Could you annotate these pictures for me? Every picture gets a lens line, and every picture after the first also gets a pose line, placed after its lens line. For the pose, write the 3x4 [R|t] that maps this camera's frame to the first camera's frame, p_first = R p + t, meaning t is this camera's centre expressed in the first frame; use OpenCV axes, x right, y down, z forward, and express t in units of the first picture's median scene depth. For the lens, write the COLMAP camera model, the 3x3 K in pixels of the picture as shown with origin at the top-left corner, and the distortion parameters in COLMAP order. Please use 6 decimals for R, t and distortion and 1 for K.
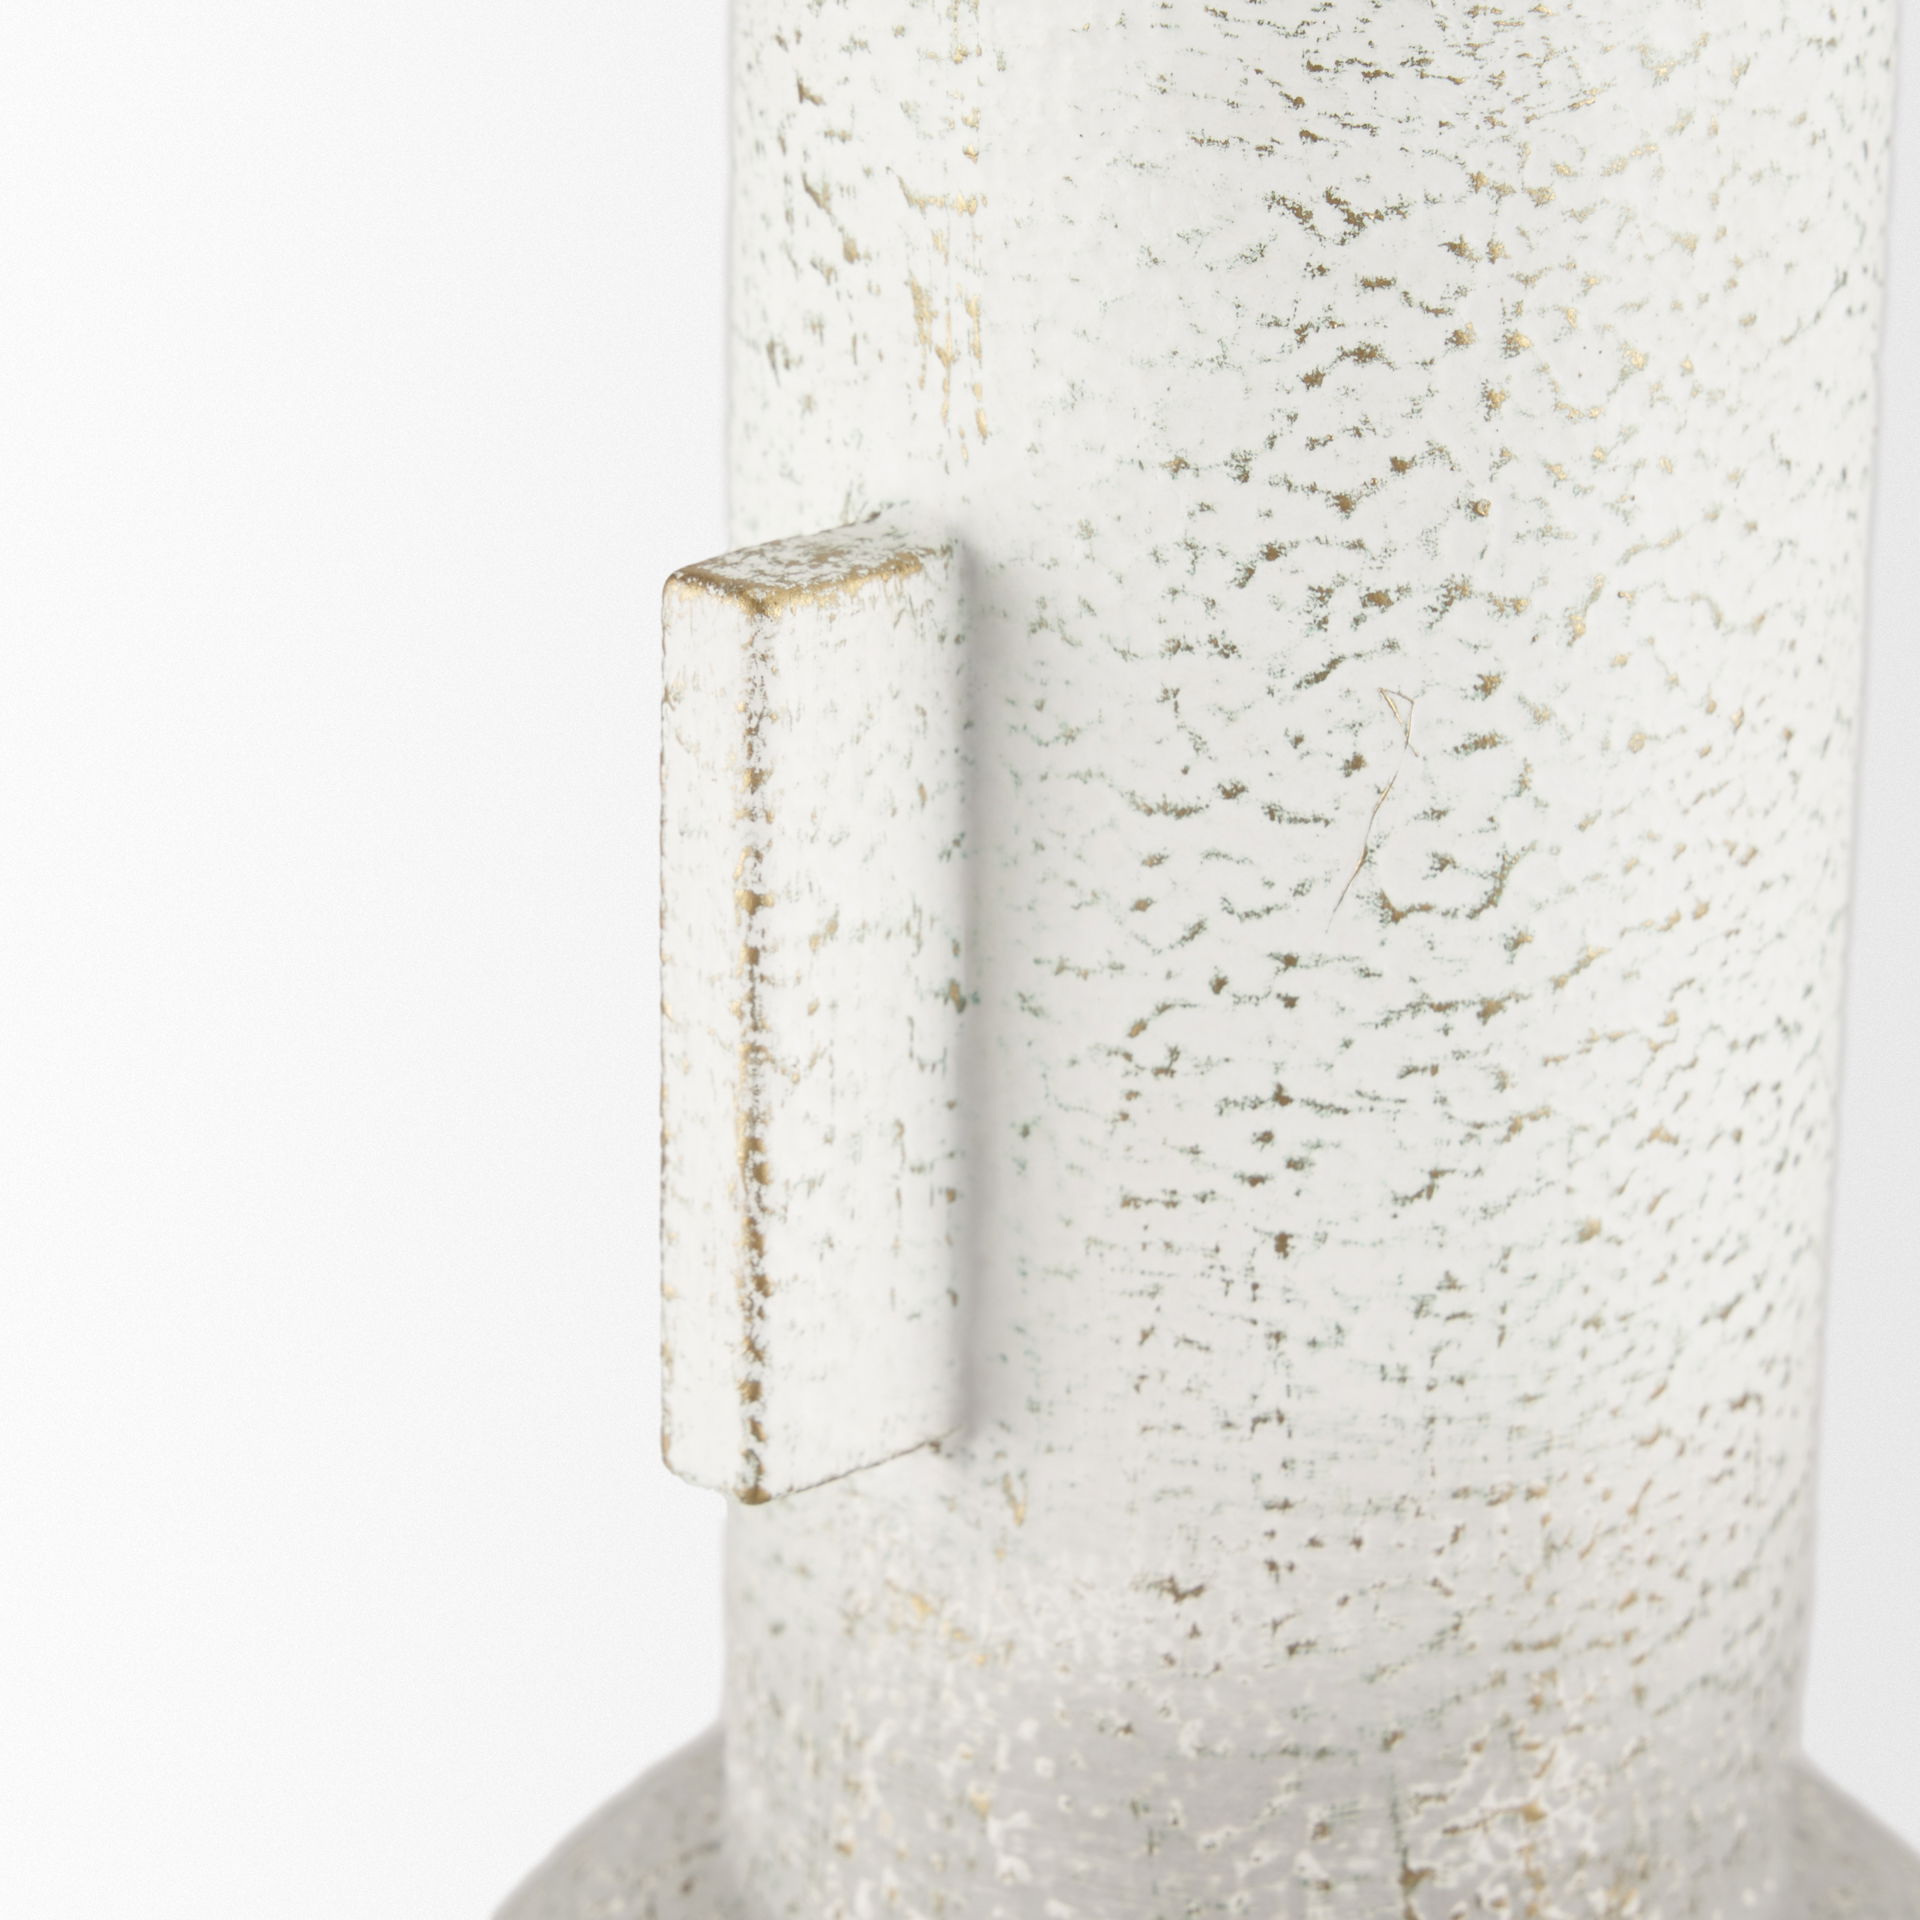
lens RADIAL K [[7104.1, 0, 960.0], [0, 7104.1, 960.0], [0, 0, 1]] dist [-0.307782, 4.194189]
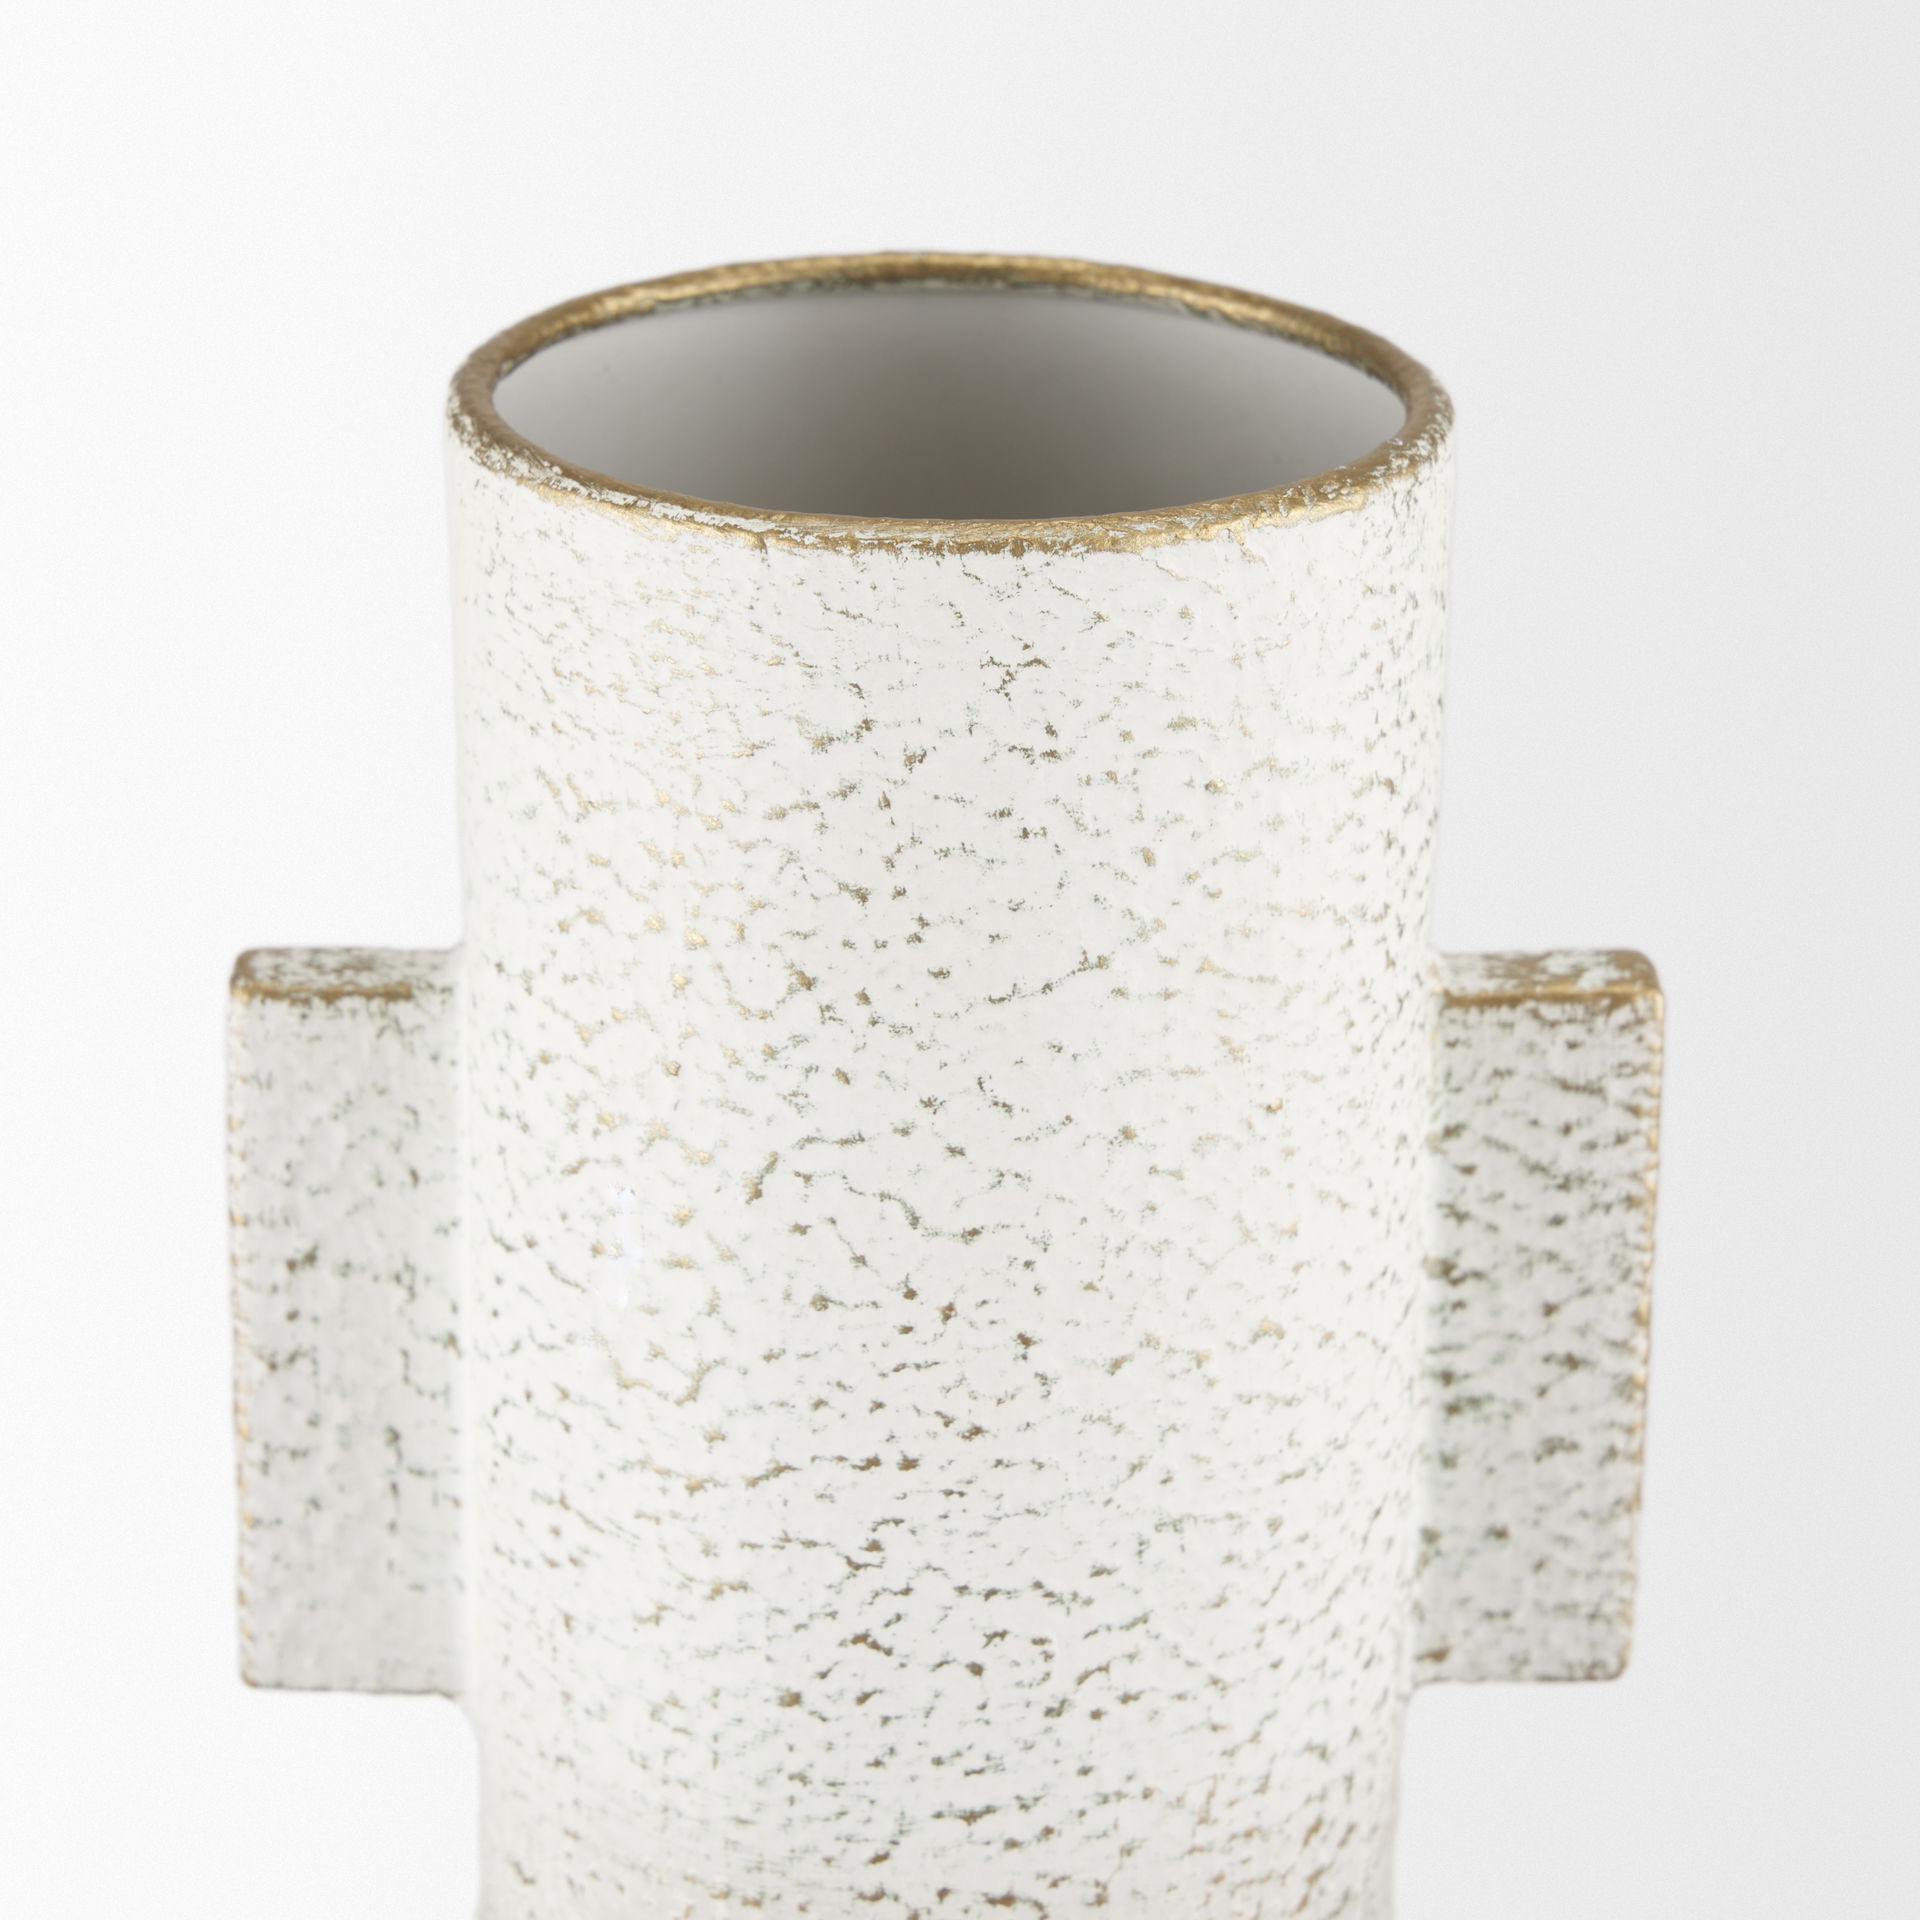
lens RADIAL K [[7104.1, 0, 960.0], [0, 7104.1, 960.0], [0, 0, 1]] dist [-0.307782, 4.194189]
pose [[0.706033, 0.253817, -0.661131, 0.859435], [-0.239739, 0.964108, 0.114113, -0.221288], [0.666366, 0.077931, 0.741541, 0.152618]]
